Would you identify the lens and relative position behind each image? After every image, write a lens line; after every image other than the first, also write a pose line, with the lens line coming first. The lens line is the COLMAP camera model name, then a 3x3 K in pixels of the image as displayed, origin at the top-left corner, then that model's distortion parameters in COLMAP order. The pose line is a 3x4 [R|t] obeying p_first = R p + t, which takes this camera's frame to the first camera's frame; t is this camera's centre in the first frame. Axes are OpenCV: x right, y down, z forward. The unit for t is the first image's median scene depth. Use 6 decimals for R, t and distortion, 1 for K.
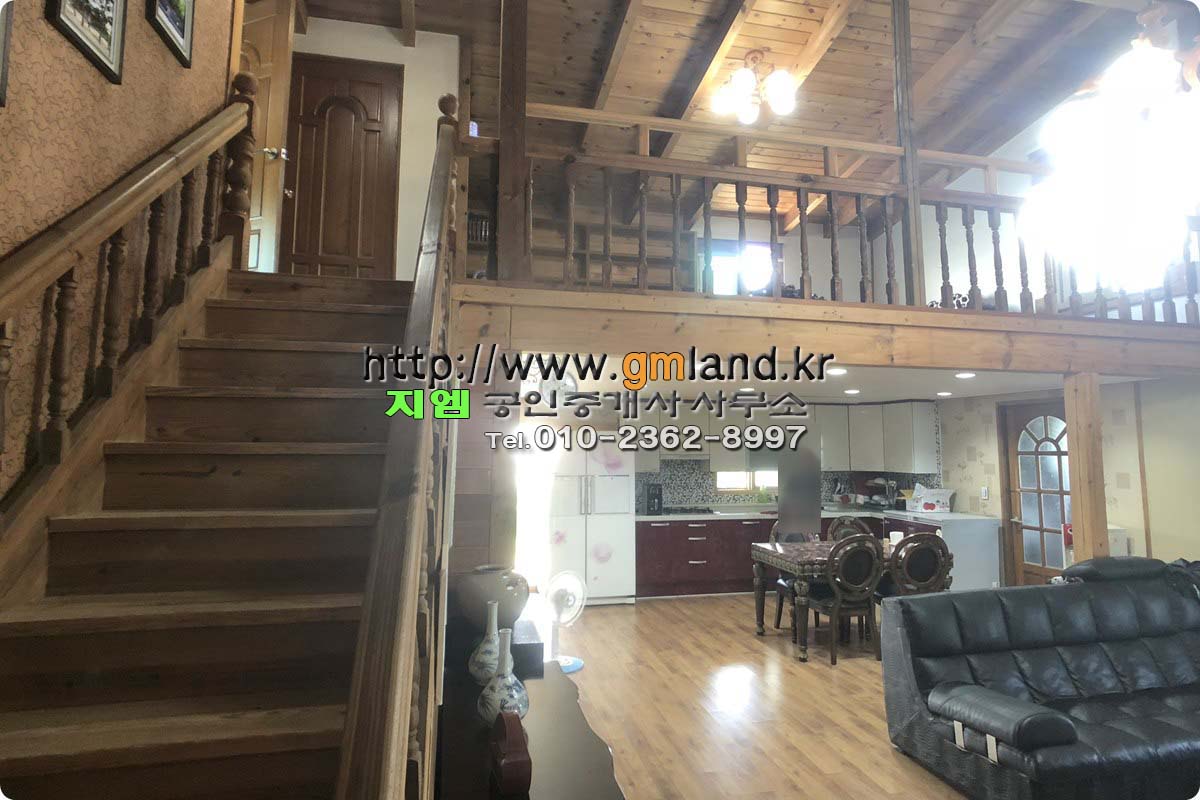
lens RADIAL K [[649.2, 0, 603.5], [0, 649.2, 394.8], [0, 0, 1]] dist [0.004944, 0.000437]
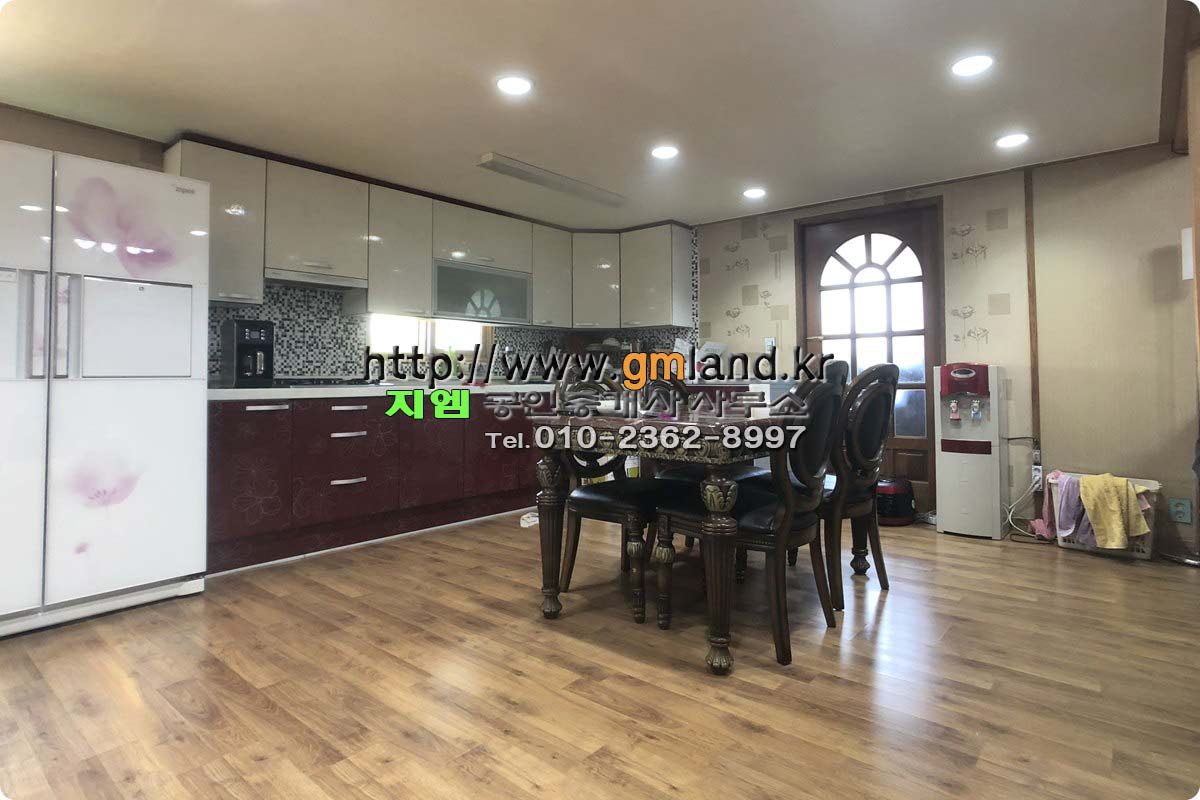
lens RADIAL K [[649.2, 0, 606.5], [0, 649.2, 366.6], [0, 0, 1]] dist [0.004944, 0.000437]
pose [[0.796375, 0.008548, 0.604743, 0.000540], [-0.051959, 0.997170, 0.054328, 0.141152], [-0.602567, -0.074688, 0.794566, 0.521943]]
